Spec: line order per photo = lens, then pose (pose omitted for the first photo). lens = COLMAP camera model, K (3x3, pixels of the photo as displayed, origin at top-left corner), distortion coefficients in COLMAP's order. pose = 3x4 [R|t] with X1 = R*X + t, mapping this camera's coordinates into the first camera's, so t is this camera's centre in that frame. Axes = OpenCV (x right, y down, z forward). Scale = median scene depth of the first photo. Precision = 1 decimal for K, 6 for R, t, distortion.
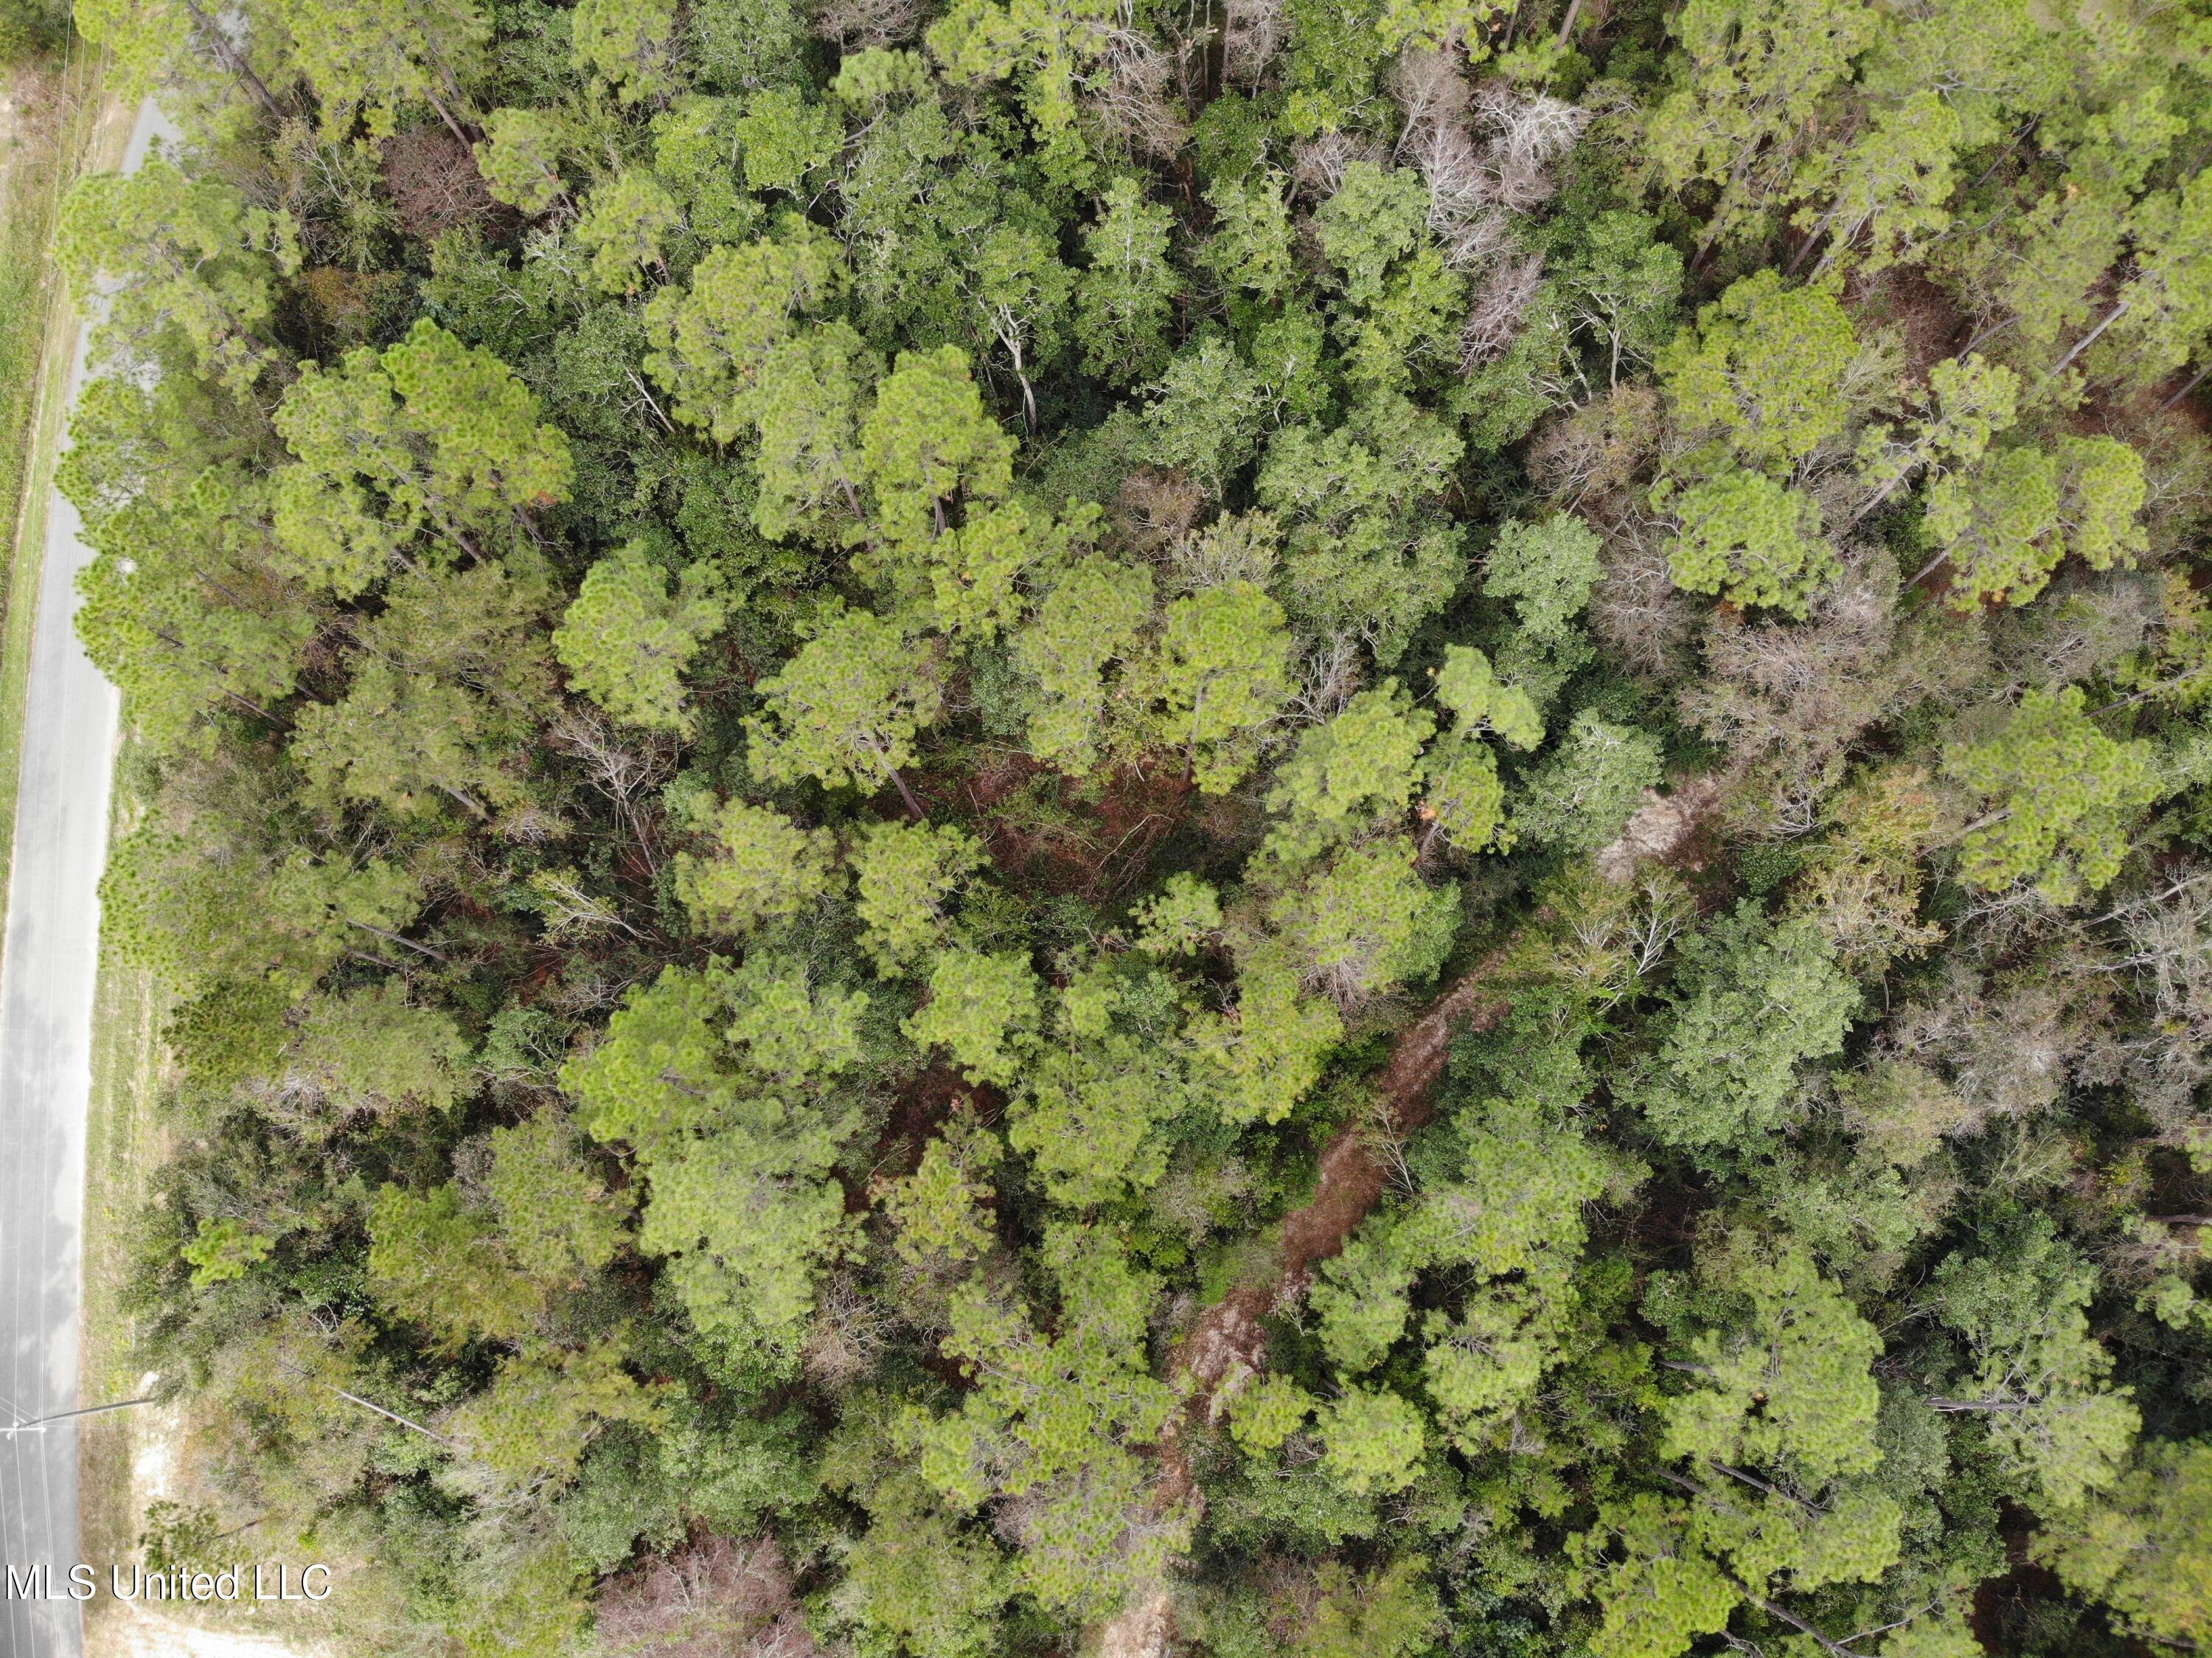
lens RADIAL K [[1616.0, 0, 1106.0], [0, 1616.0, 829.0], [0, 0, 1]] dist [0.077980, -0.199170]
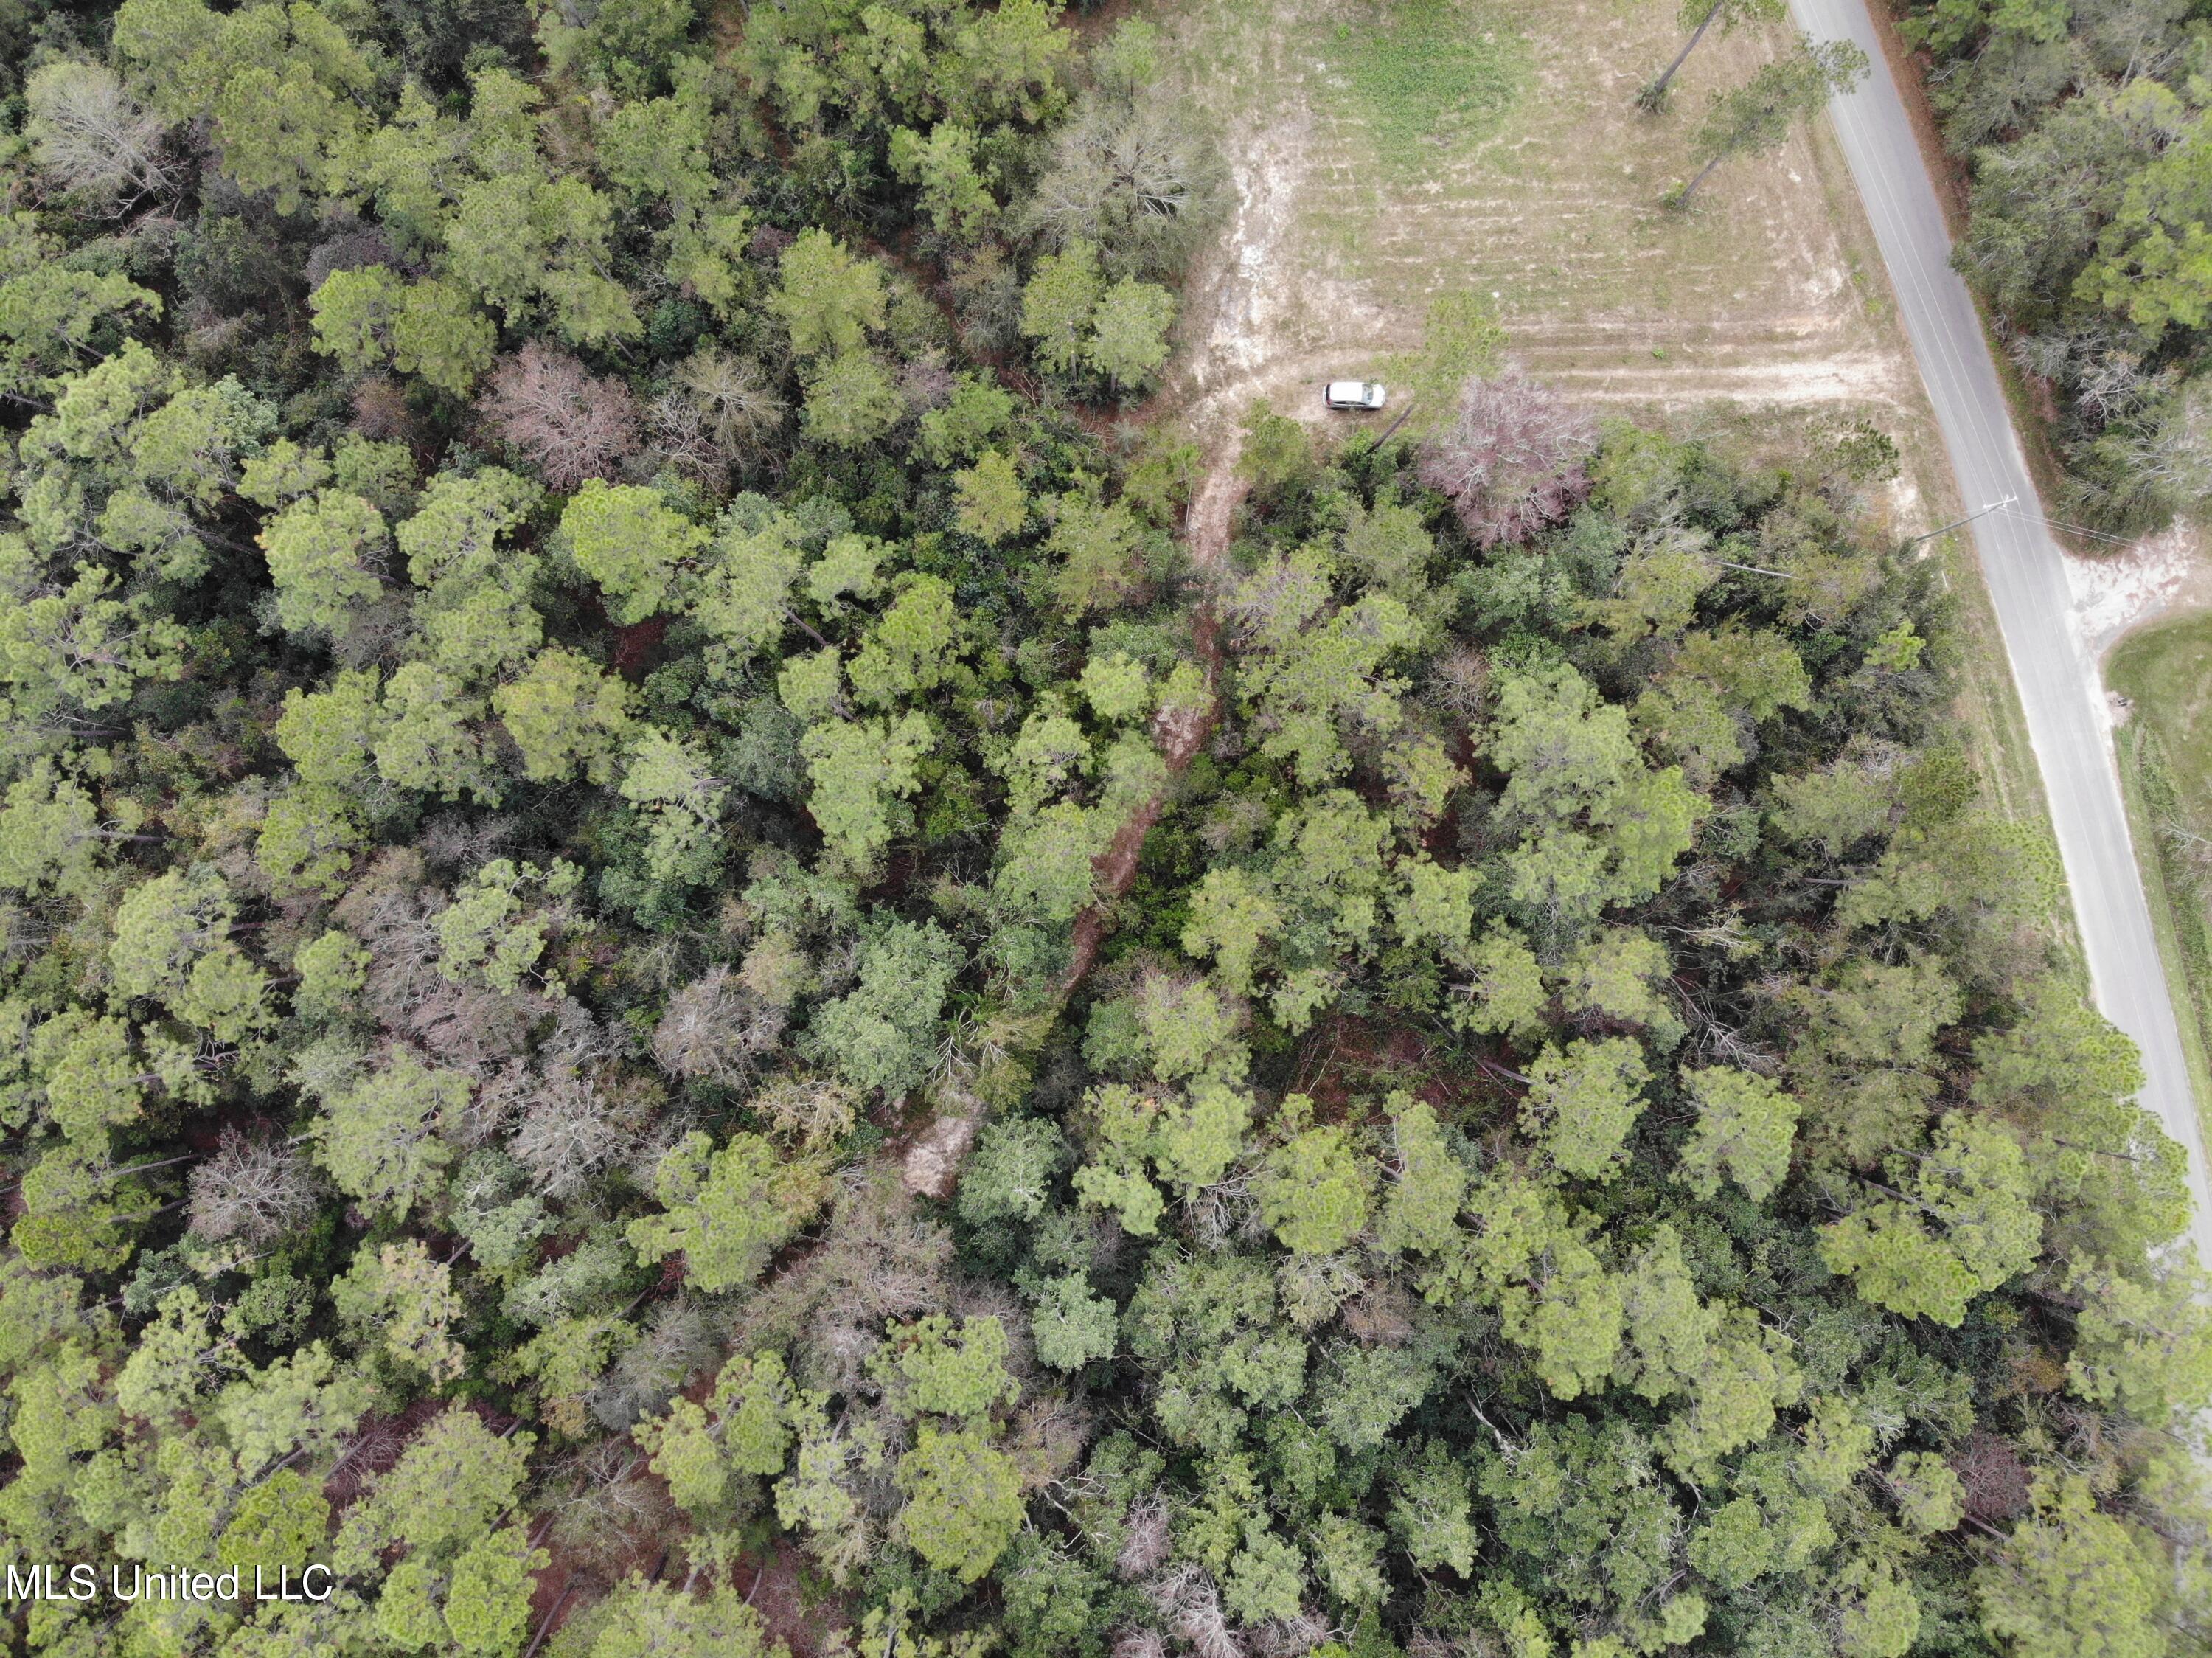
lens RADIAL K [[1602.9, 0, 1091.4], [0, 1602.9, 826.7], [0, 0, 1]] dist [0.045506, -0.153860]
pose [[-0.980626, 0.195796, -0.006008, 0.196836], [-0.191235, -0.950239, 0.245916, -0.103045], [0.042441, 0.242301, 0.969273, -0.375454]]
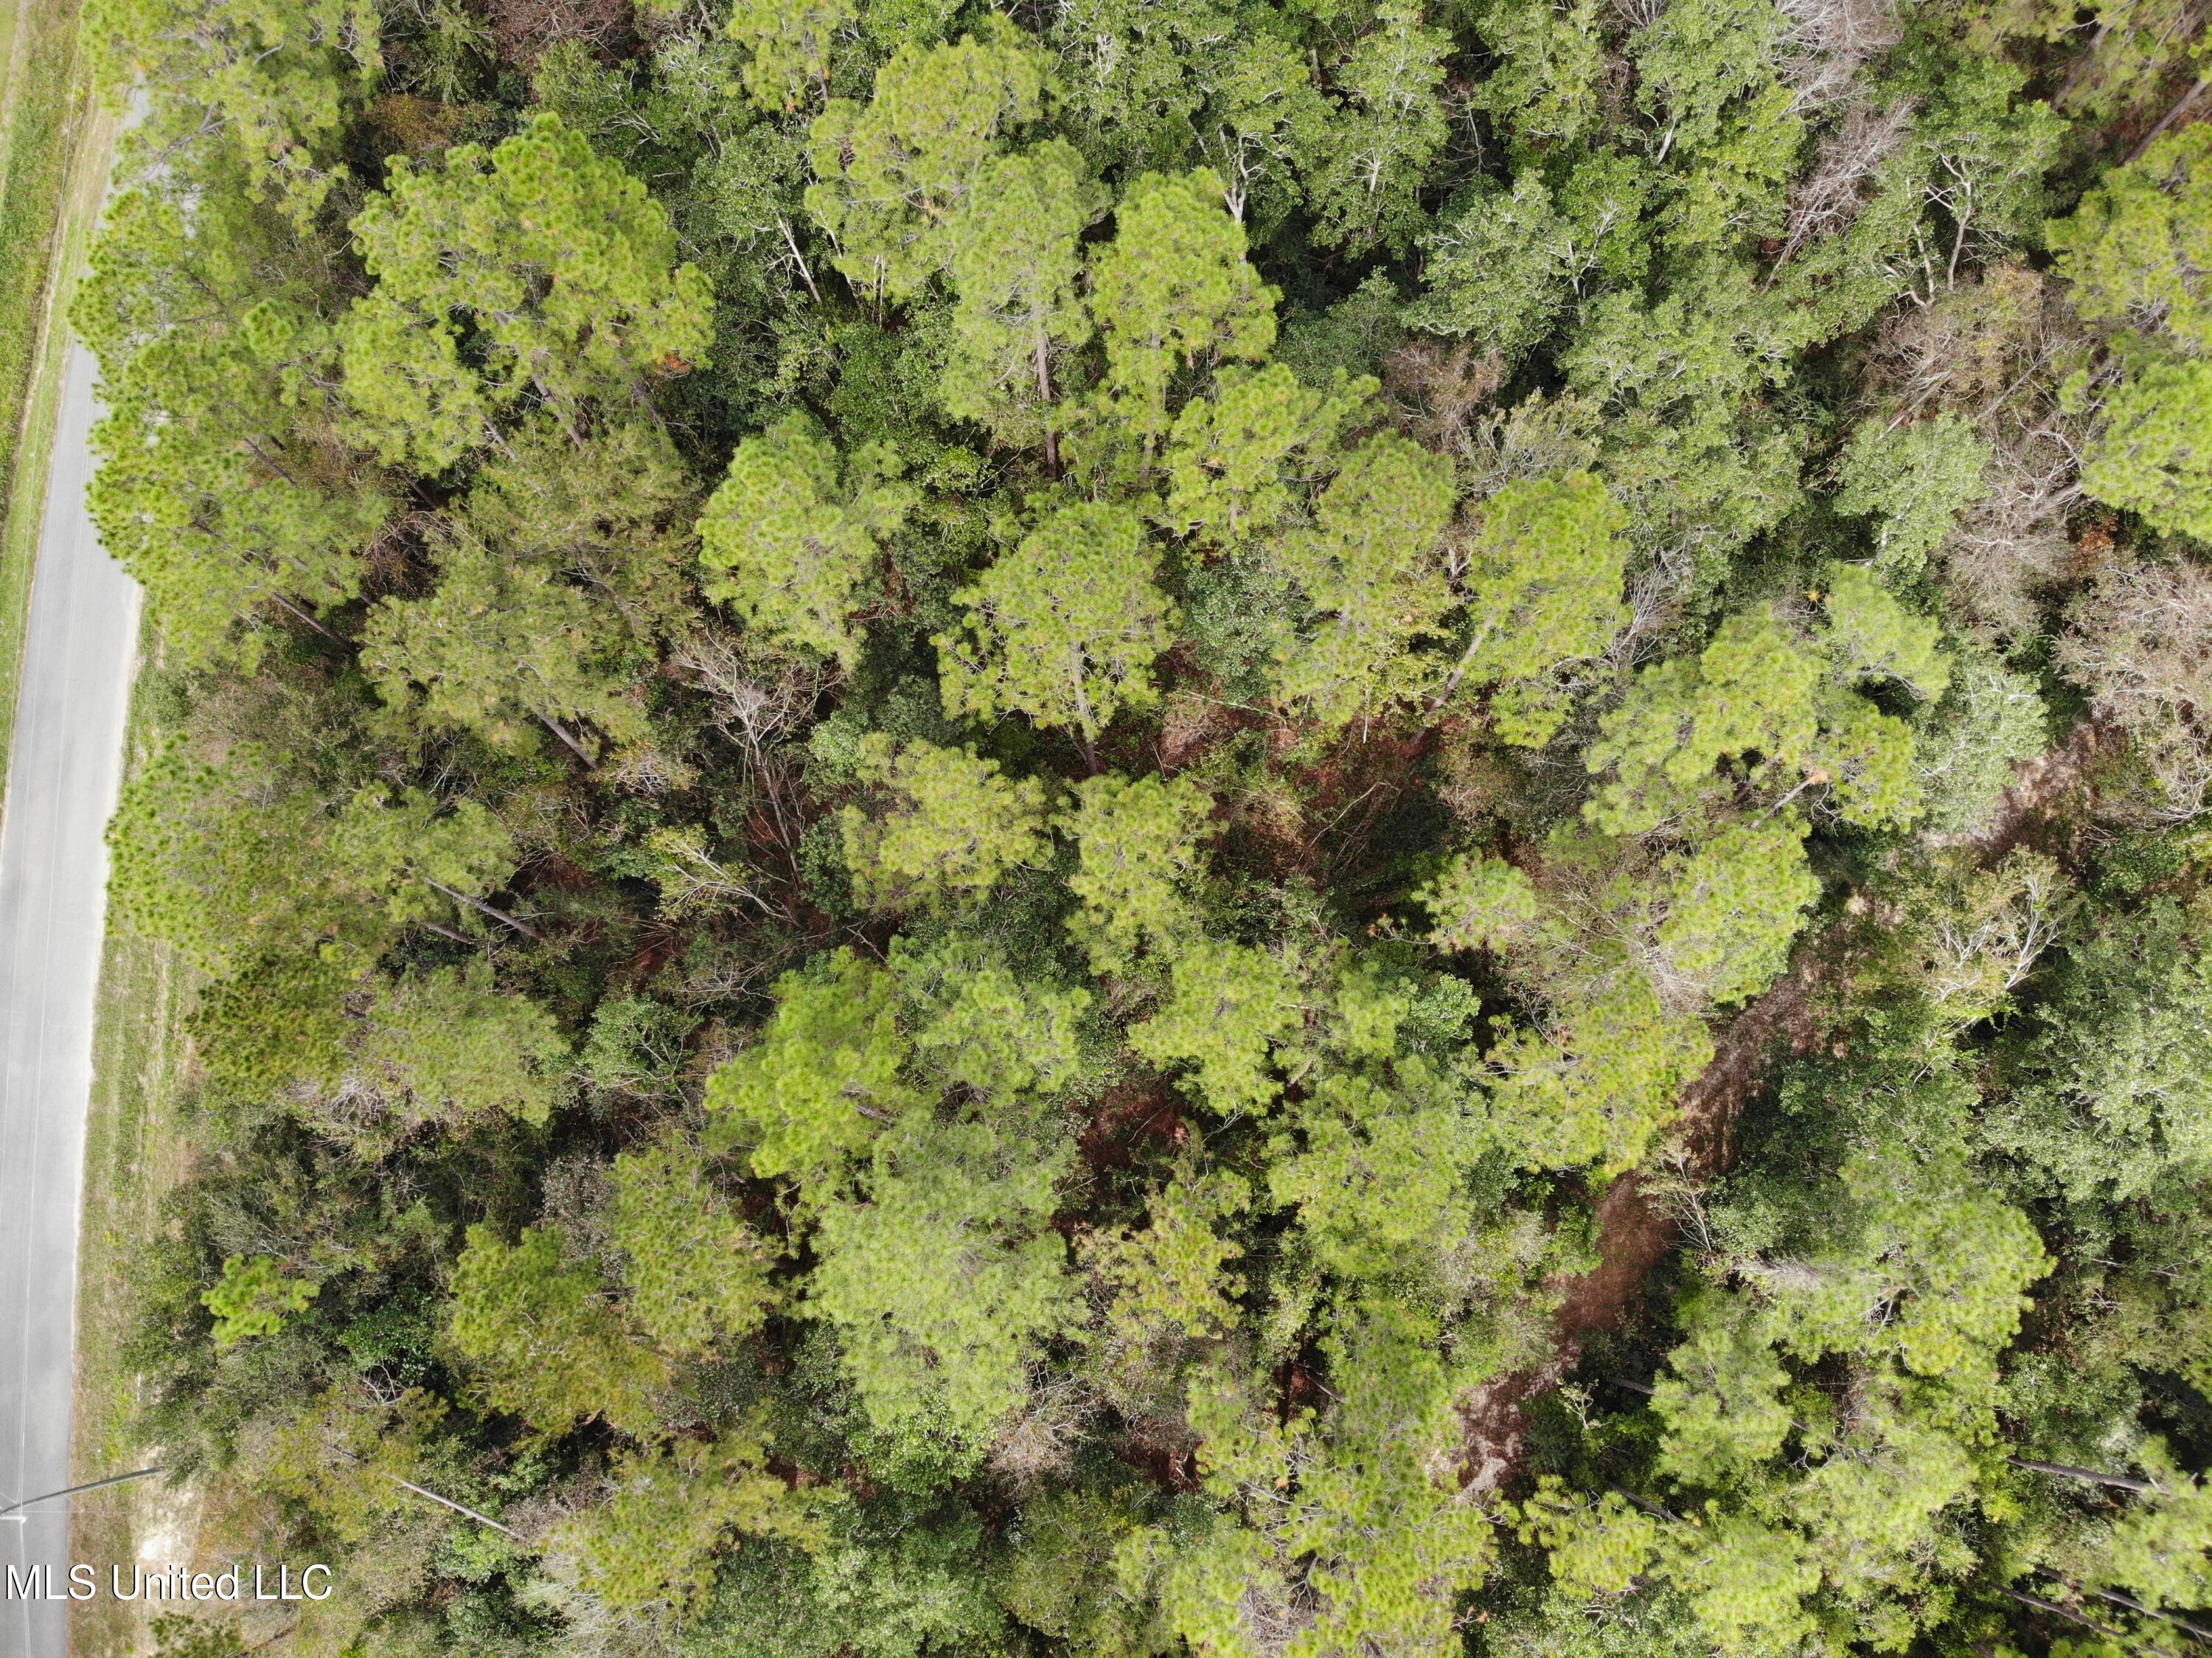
lens RADIAL K [[1616.0, 0, 1106.0], [0, 1616.0, 829.0], [0, 0, 1]] dist [0.077980, -0.199170]
pose [[0.999706, 0.023276, -0.006722, -0.127256], [-0.023285, 0.999728, -0.001304, 0.022952], [0.006690, 0.001460, 0.999977, 0.207962]]
